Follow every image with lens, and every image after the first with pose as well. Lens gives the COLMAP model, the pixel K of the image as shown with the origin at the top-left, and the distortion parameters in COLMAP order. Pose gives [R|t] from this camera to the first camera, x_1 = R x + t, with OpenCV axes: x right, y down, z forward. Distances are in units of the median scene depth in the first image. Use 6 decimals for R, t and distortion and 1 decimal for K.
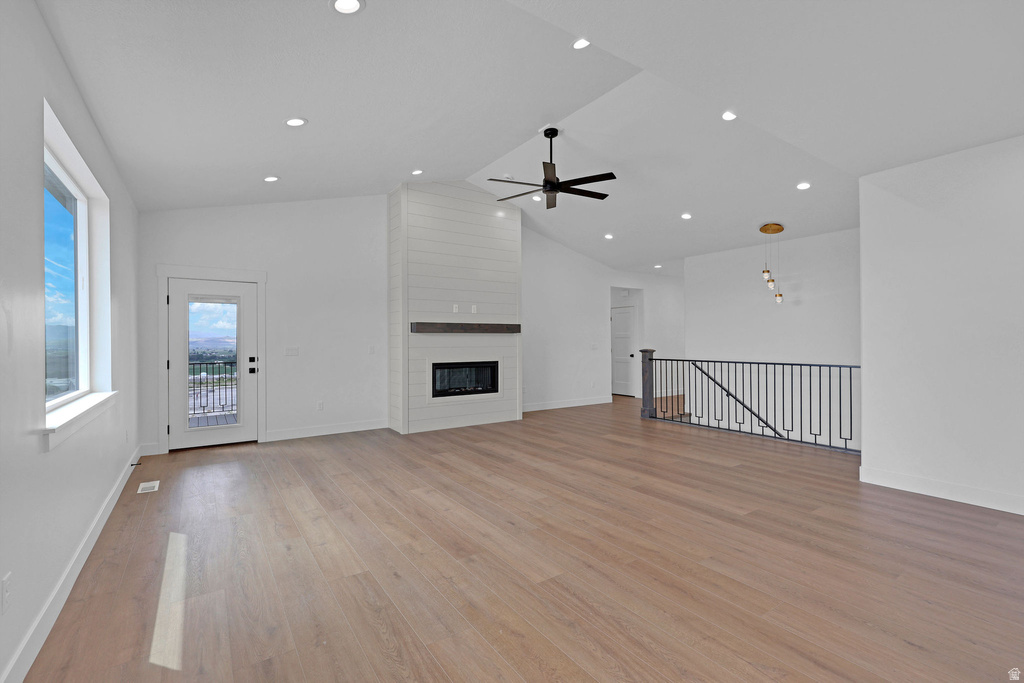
lens RADIAL K [[454.8, 0, 508.8], [0, 454.8, 339.2], [0, 0, 1]] dist [0.001472, -0.001658]
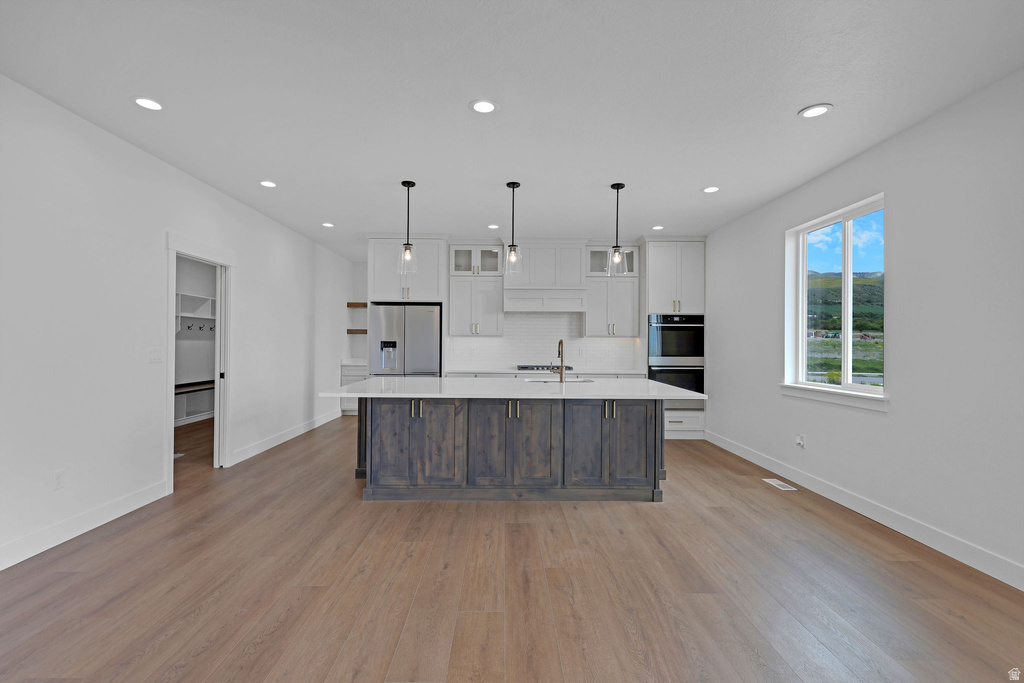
lens RADIAL K [[475.3, 0, 510.3], [0, 475.3, 338.7], [0, 0, 1]] dist [-0.002305, 0.000798]
pose [[-0.835555, 0.005748, 0.549377, -0.018424], [-0.003798, 0.999861, -0.016239, 0.004316], [-0.549394, -0.015655, -0.835417, 0.697054]]
